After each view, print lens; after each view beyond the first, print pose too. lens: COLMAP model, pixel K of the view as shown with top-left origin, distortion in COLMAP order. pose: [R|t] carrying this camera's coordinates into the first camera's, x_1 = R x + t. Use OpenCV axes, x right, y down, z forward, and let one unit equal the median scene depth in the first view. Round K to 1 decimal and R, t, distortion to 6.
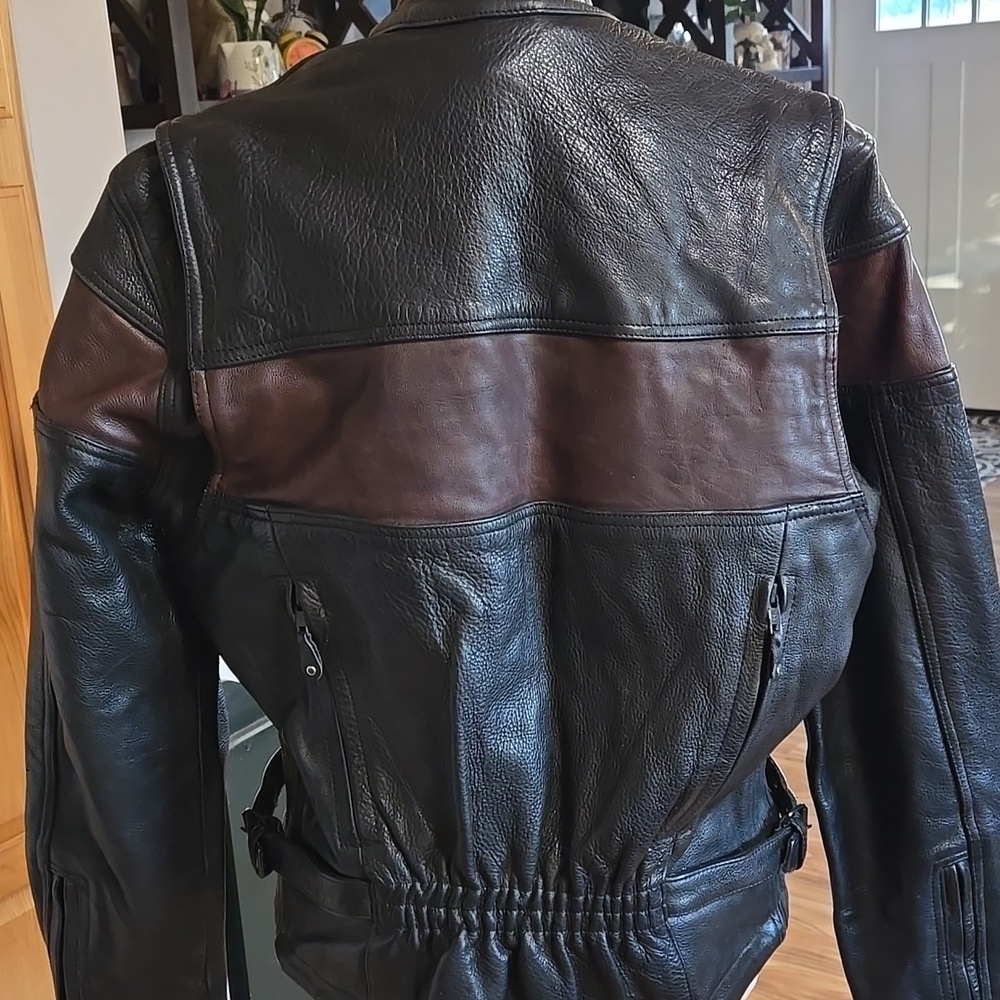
lens RADIAL K [[1491.2, 0, 500.0], [0, 1491.2, 500.0], [0, 0, 1]] dist [0.059317, 0.080270]
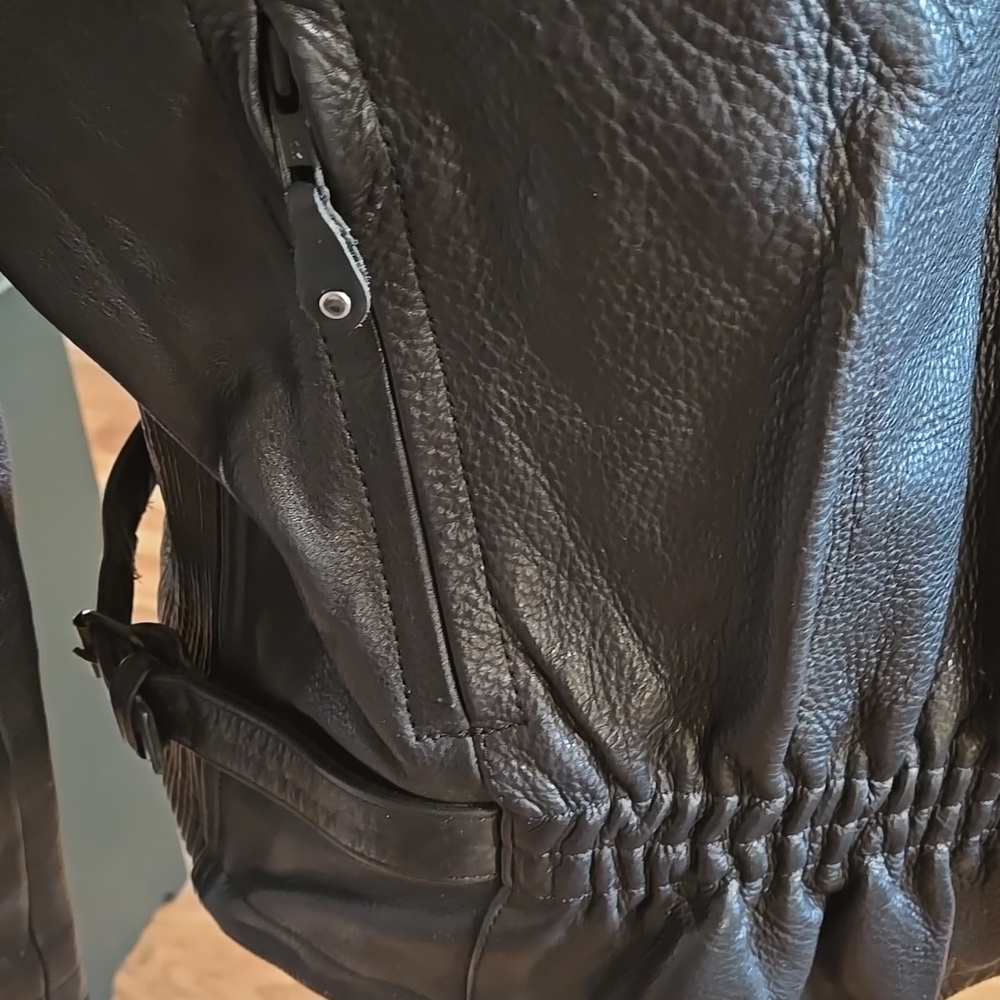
lens RADIAL K [[1491.2, 0, 500.0], [0, 1491.2, 500.0], [0, 0, 1]] dist [0.059317, 0.080270]
pose [[0.965324, -0.125490, 0.228917, -0.166957], [0.039713, 0.937269, 0.346336, 0.043838], [-0.258018, -0.325236, 0.909752, 0.676016]]
